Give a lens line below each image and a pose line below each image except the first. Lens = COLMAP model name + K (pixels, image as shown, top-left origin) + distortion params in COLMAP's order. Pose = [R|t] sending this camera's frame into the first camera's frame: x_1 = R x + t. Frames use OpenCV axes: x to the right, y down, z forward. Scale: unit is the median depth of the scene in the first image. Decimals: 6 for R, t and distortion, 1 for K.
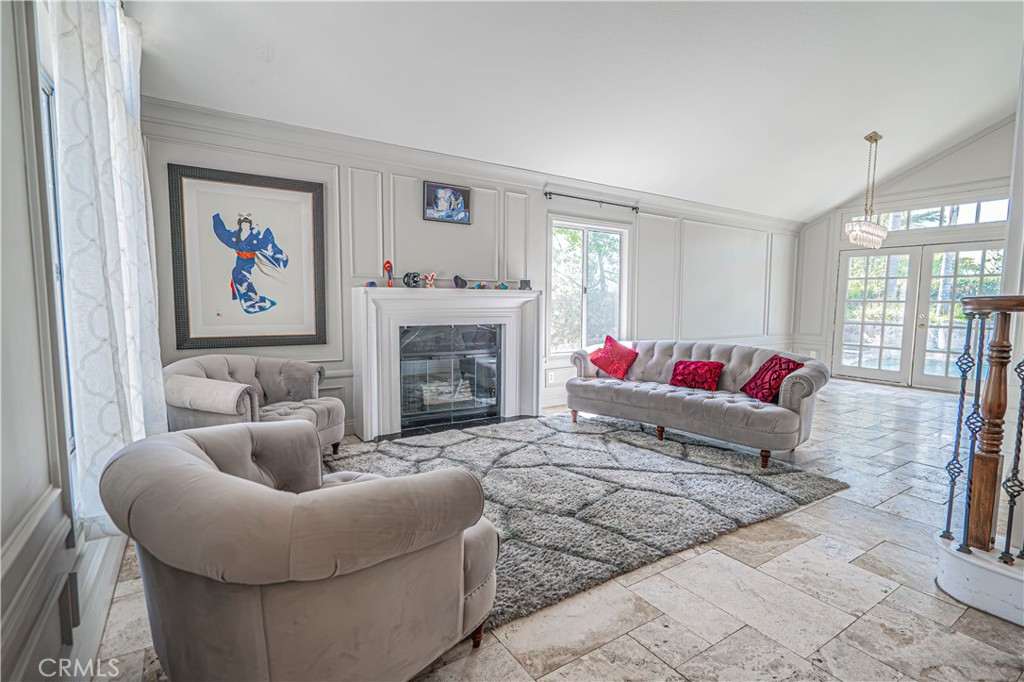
lens RADIAL K [[487.6, 0, 513.9], [0, 487.6, 348.7], [0, 0, 1]] dist [-0.003473, 0.000265]
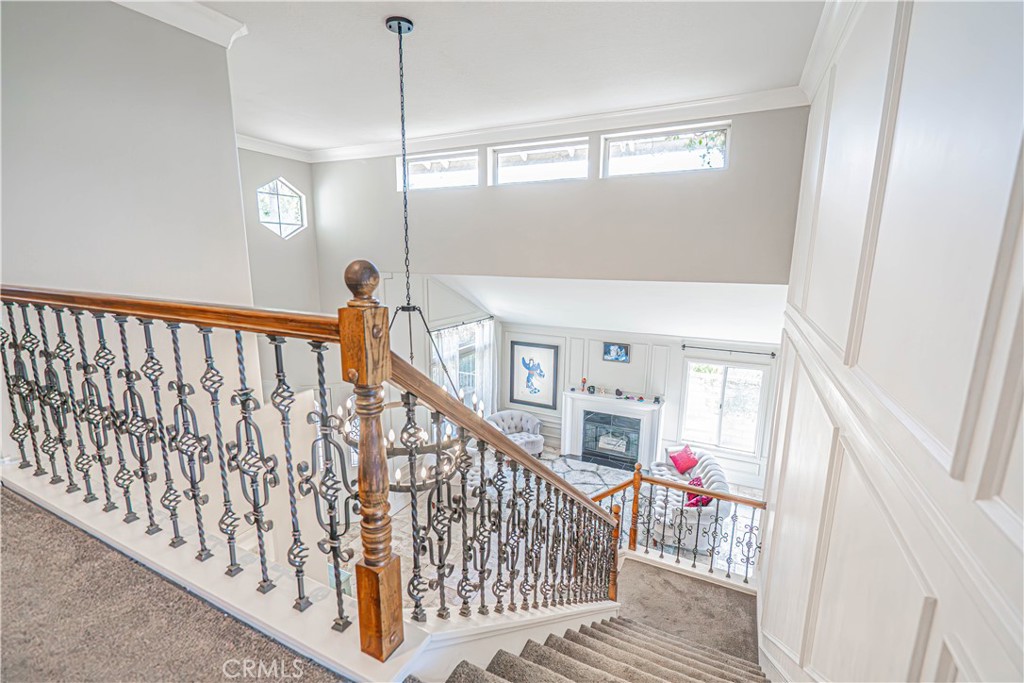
lens RADIAL K [[462.2, 0, 516.7], [0, 462.2, 343.0], [0, 0, 1]] dist [-0.003090, 0.000961]
pose [[0.503009, 0.162476, -0.848872, 1.275920], [-0.084326, 0.986711, 0.138890, -0.583051], [0.860158, 0.001719, 0.510025, -0.289939]]
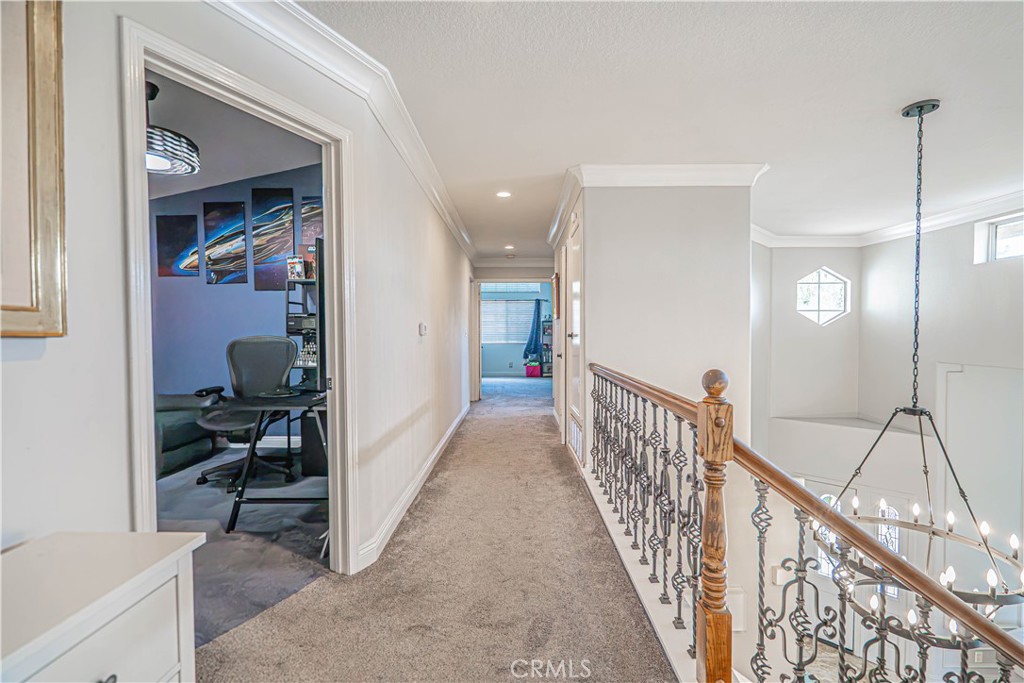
lens RADIAL K [[462.2, 0, 508.1], [0, 462.2, 343.7], [0, 0, 1]] dist [-0.003090, 0.000961]
pose [[-0.559154, 0.016522, -0.828899, 1.374702], [-0.073037, 0.994933, 0.069100, -0.613035], [0.825840, 0.099177, -0.555114, -0.186962]]
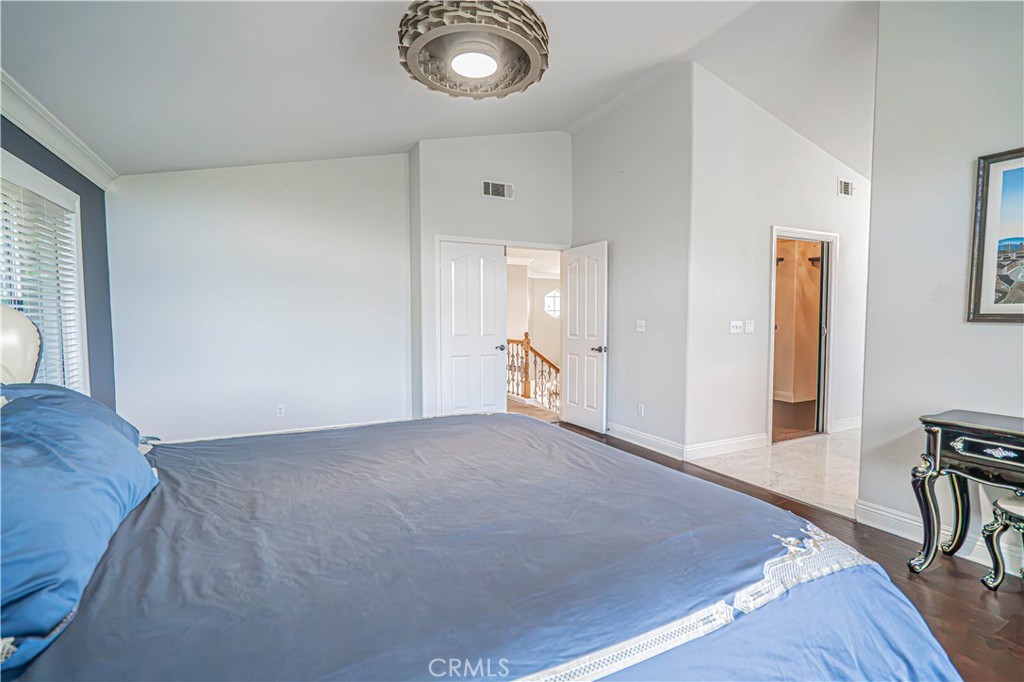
lens RADIAL K [[462.2, 0, 511.1], [0, 462.2, 344.1], [0, 0, 1]] dist [-0.003090, 0.000961]
pose [[-0.116726, 0.051364, -0.991835, 2.516703], [-0.086794, 0.994313, 0.061707, -0.633418], [0.989364, 0.093288, -0.111604, -0.122978]]
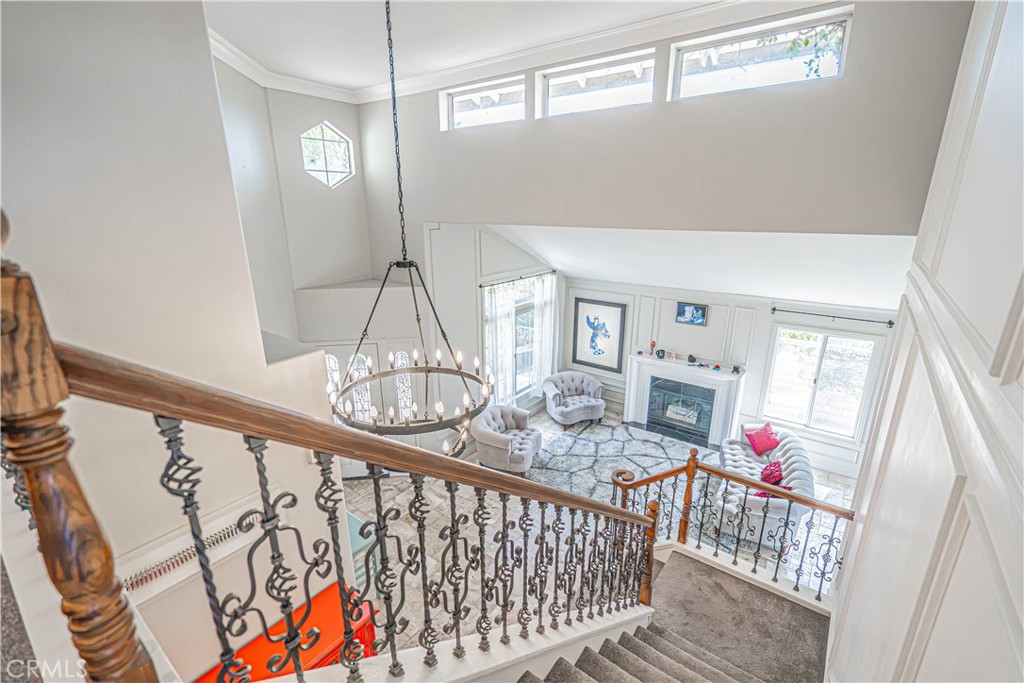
lens RADIAL K [[462.2, 0, 514.9], [0, 462.2, 344.4], [0, 0, 1]] dist [-0.003090, 0.000961]
pose [[0.333432, 0.268440, -0.903749, 1.209504], [-0.079979, 0.963205, 0.256592, -0.588516], [0.939375, -0.013275, 0.342633, -0.149274]]
